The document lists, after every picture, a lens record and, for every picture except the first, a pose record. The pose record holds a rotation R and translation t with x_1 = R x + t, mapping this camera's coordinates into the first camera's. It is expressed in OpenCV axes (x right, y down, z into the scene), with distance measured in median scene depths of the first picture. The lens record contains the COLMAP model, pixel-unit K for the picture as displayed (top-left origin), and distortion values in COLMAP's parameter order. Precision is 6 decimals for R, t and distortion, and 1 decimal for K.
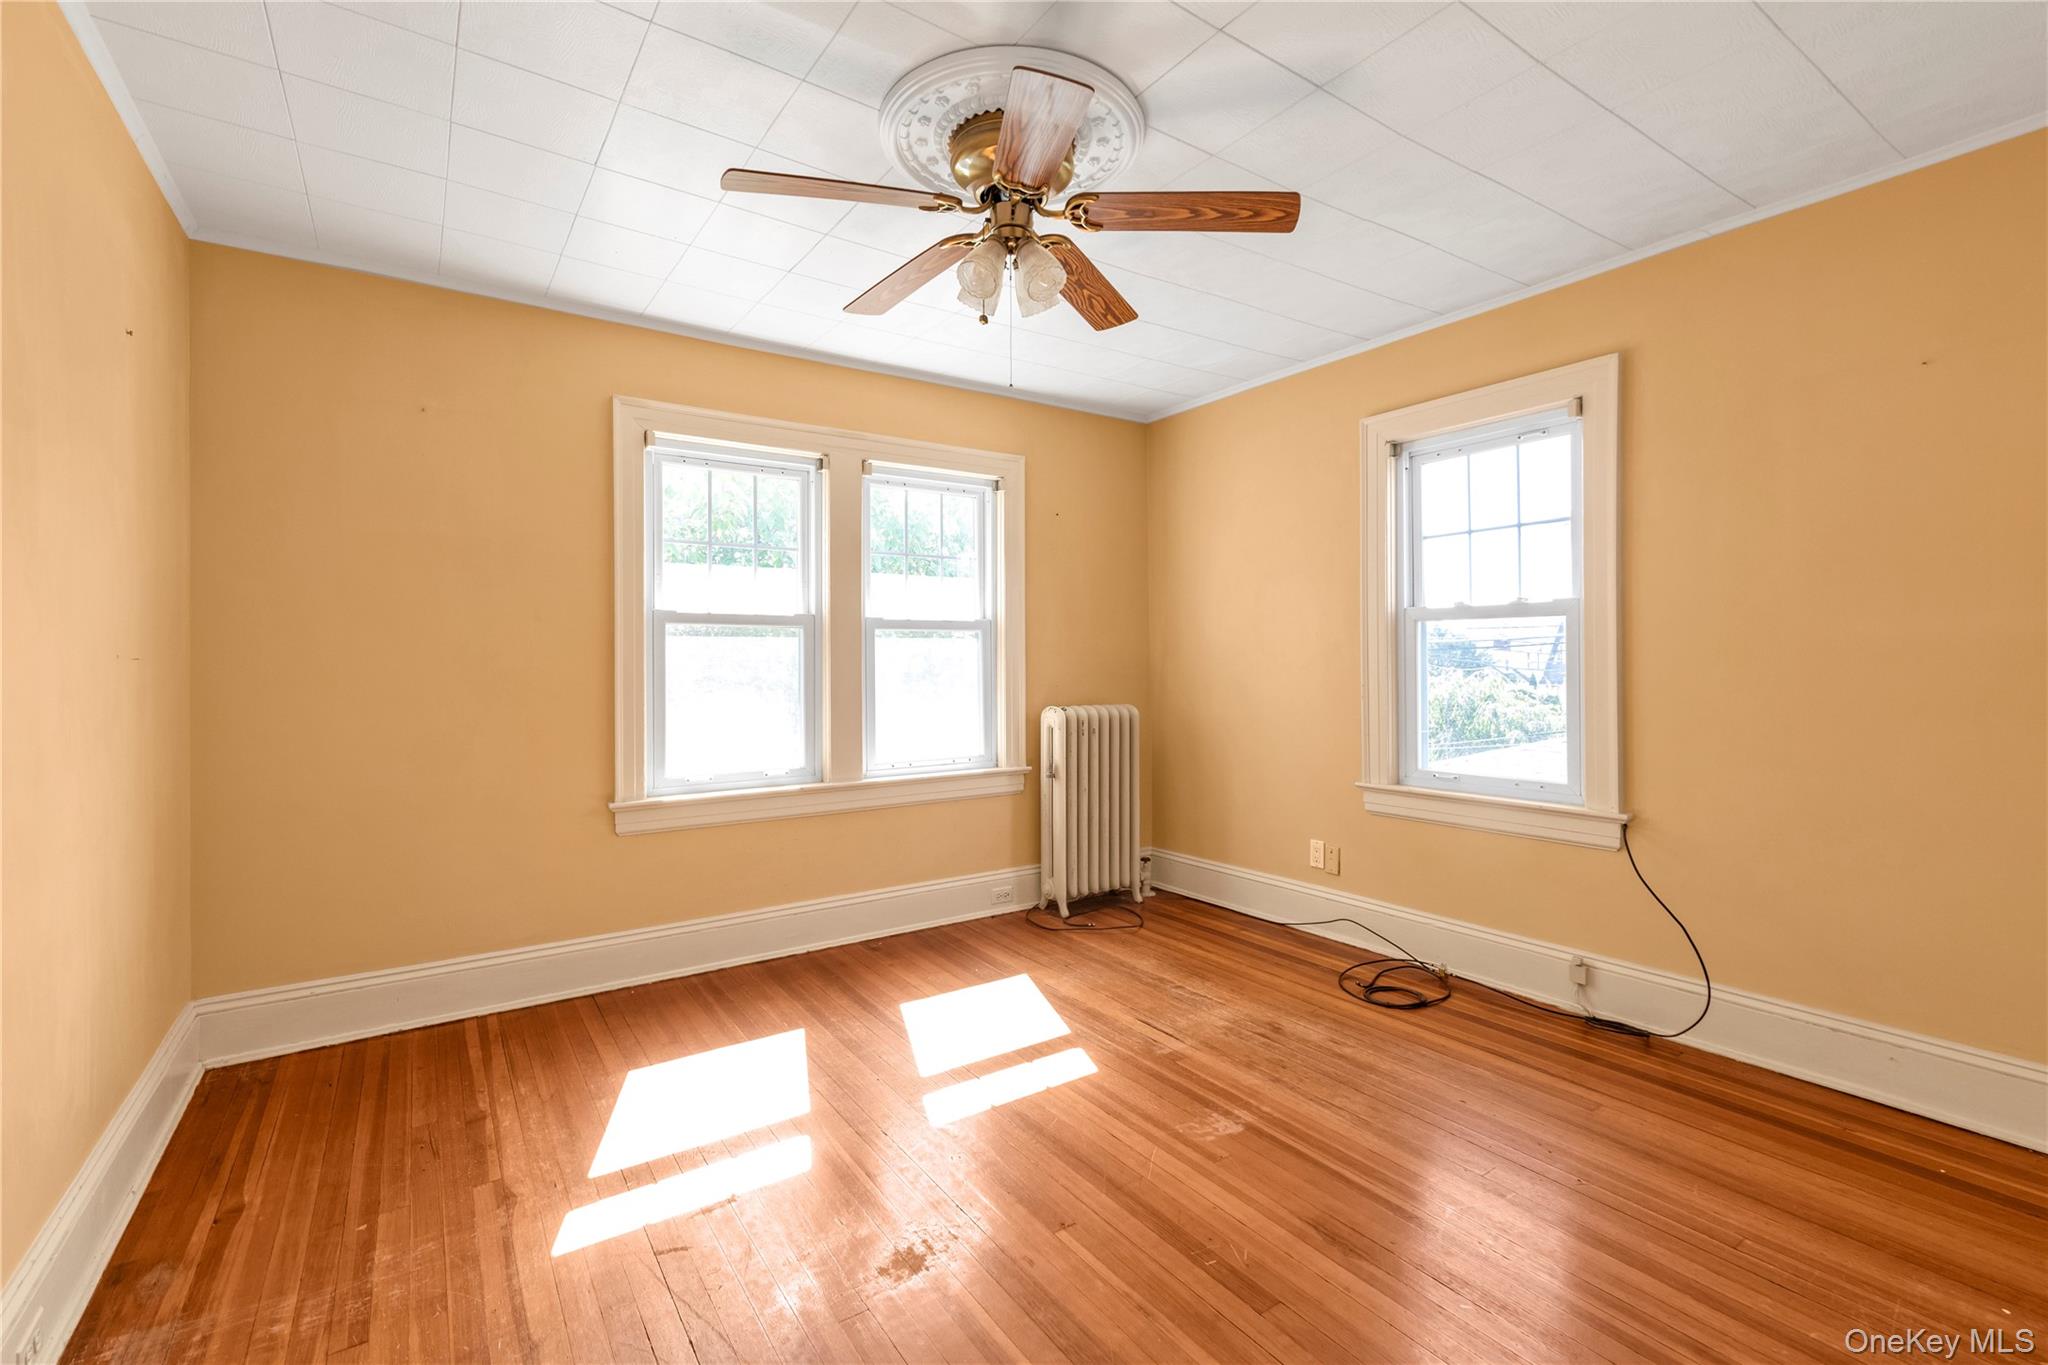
lens RADIAL K [[886.9, 0, 1021.4], [0, 886.9, 665.5], [0, 0, 1]] dist [-0.002391, -0.000727]
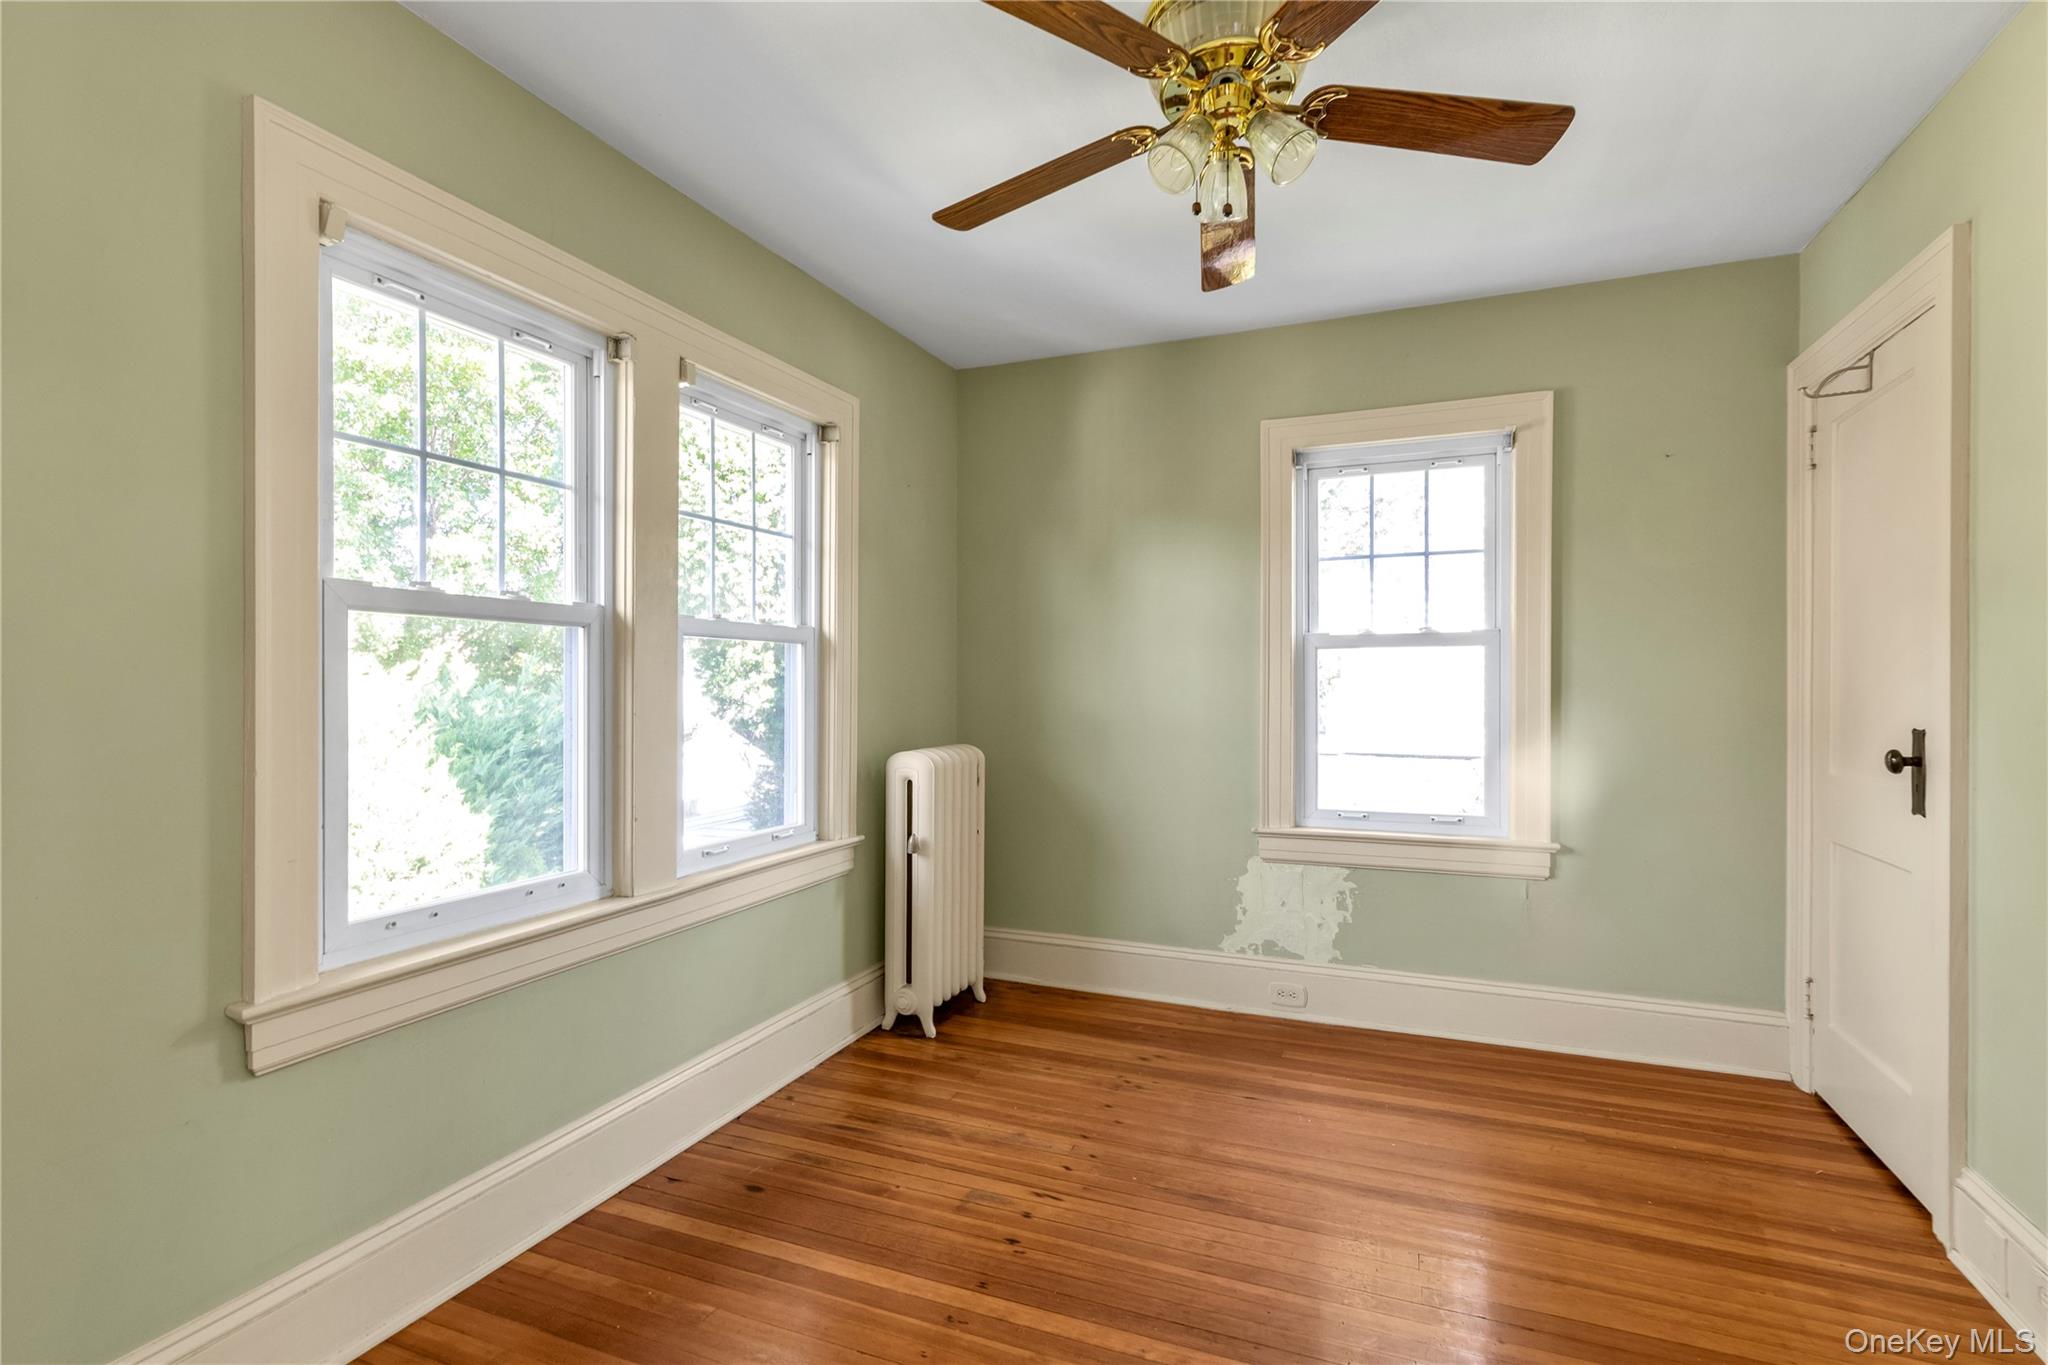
lens RADIAL K [[945.5, 0, 1026.6], [0, 945.5, 694.6], [0, 0, 1]] dist [-0.001751, -0.000290]
pose [[0.837101, 0.002256, 0.547044, -0.346476], [-0.006878, 0.999956, 0.006401, -0.005751], [-0.547005, -0.009121, 0.837080, 0.340672]]
